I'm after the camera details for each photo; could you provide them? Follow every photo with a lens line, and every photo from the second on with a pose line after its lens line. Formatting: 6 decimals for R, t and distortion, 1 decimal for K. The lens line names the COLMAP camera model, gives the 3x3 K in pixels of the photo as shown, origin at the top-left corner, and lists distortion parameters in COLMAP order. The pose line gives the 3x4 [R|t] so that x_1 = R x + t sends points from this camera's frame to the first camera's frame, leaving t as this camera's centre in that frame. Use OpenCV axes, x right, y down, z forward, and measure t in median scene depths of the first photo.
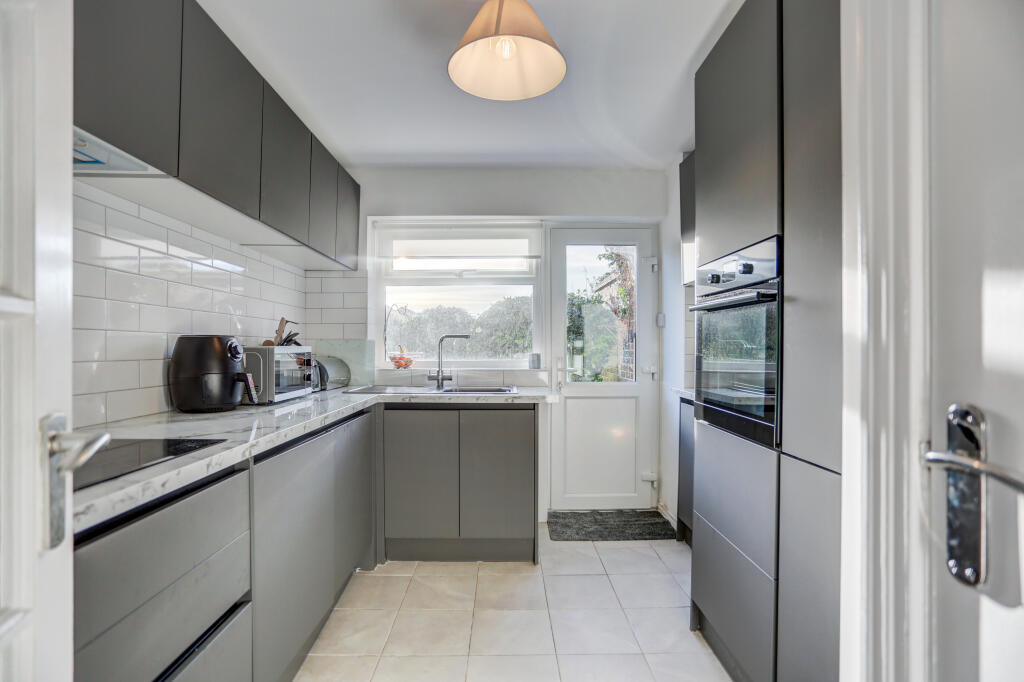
lens RADIAL K [[512.7, 0, 517.4], [0, 512.7, 341.9], [0, 0, 1]] dist [-0.061049, 0.024452]
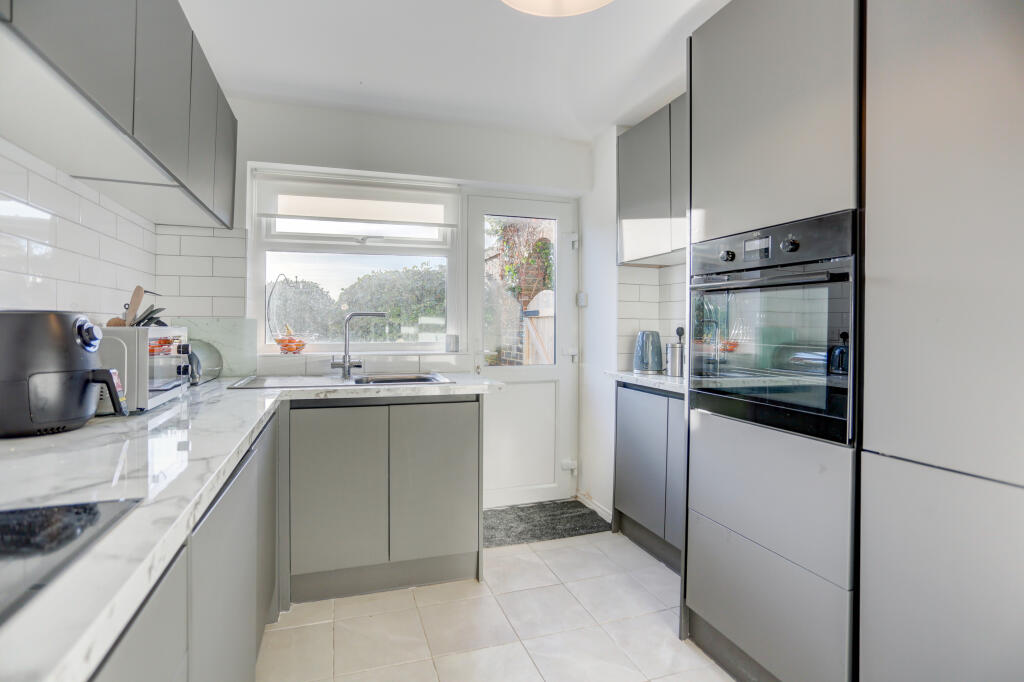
lens RADIAL K [[512.7, 0, 516.5], [0, 512.7, 317.7], [0, 0, 1]] dist [-0.061049, 0.024452]
pose [[0.951875, 0.008540, 0.306366, -0.145793], [-0.007218, 0.999959, -0.005450, -0.002922], [-0.306400, 0.002976, 0.951898, 0.143522]]
